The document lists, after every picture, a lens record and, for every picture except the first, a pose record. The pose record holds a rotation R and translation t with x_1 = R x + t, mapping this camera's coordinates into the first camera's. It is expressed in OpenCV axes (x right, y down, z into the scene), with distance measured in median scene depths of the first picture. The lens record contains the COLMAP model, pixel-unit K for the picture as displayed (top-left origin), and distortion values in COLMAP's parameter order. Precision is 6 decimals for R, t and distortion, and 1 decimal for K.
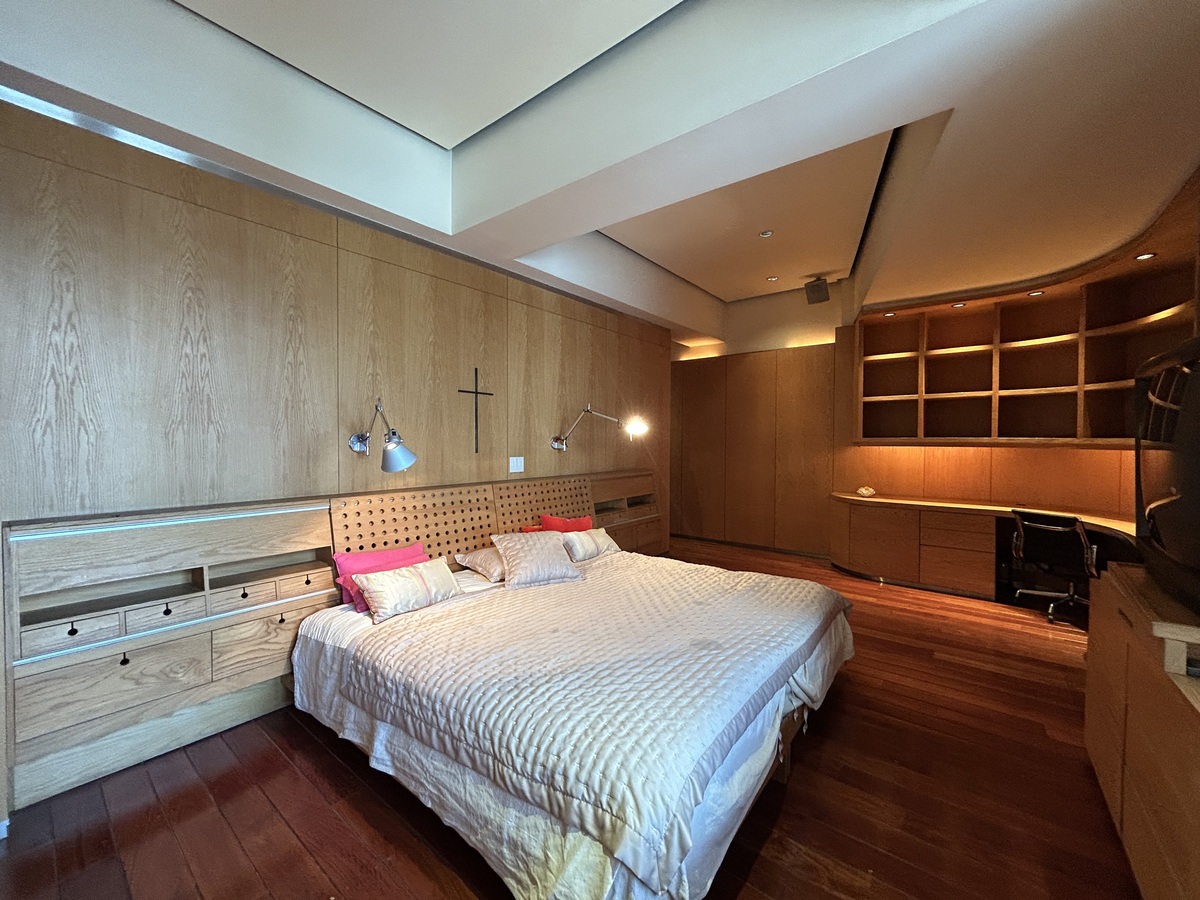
lens RADIAL K [[482.8, 0, 597.4], [0, 482.8, 449.8], [0, 0, 1]] dist [0.000174, 0.000545]
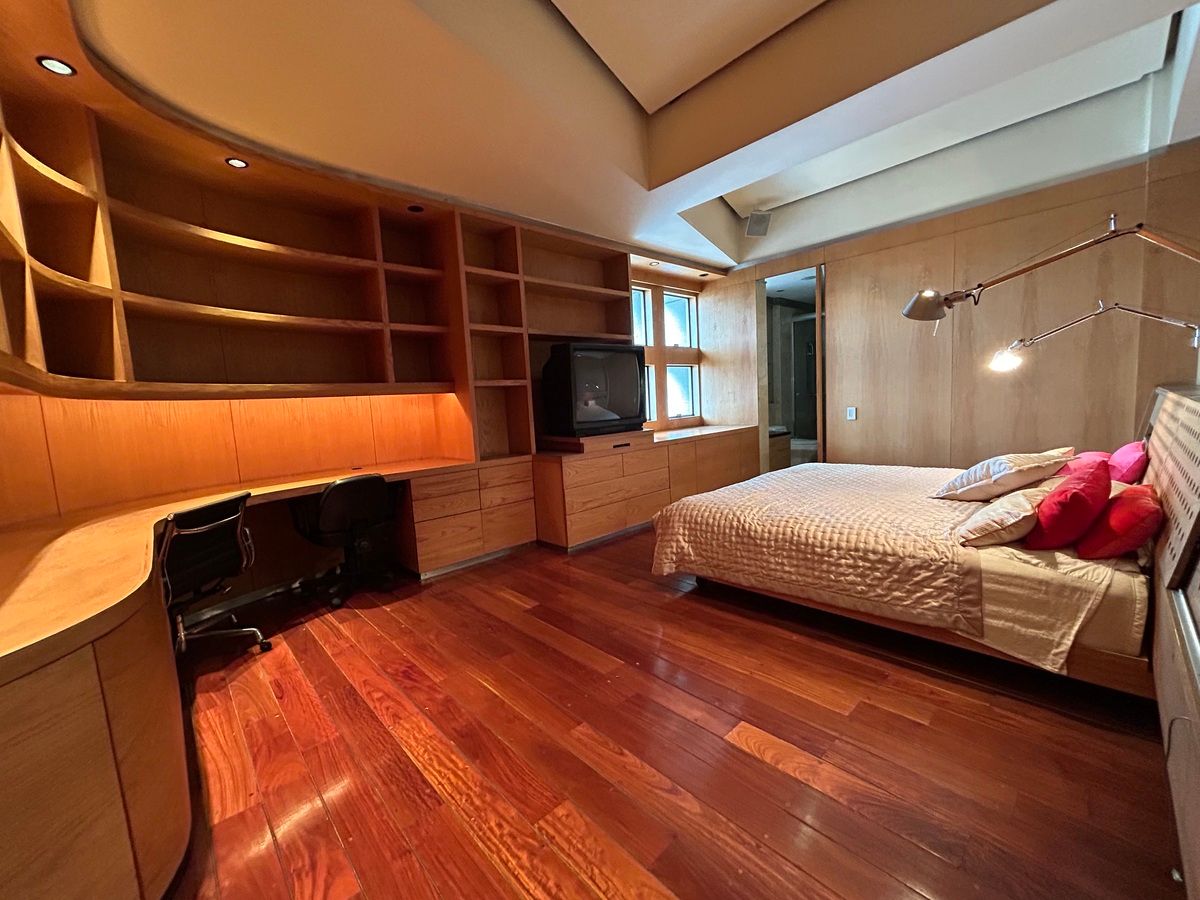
lens RADIAL K [[482.8, 0, 600.8], [0, 482.8, 450.7], [0, 0, 1]] dist [0.000174, 0.000545]
pose [[-0.987608, 0.032339, 0.153574, 0.361330], [0.051174, 0.991415, 0.120324, 0.020232], [-0.148365, 0.126692, -0.980784, 1.580531]]
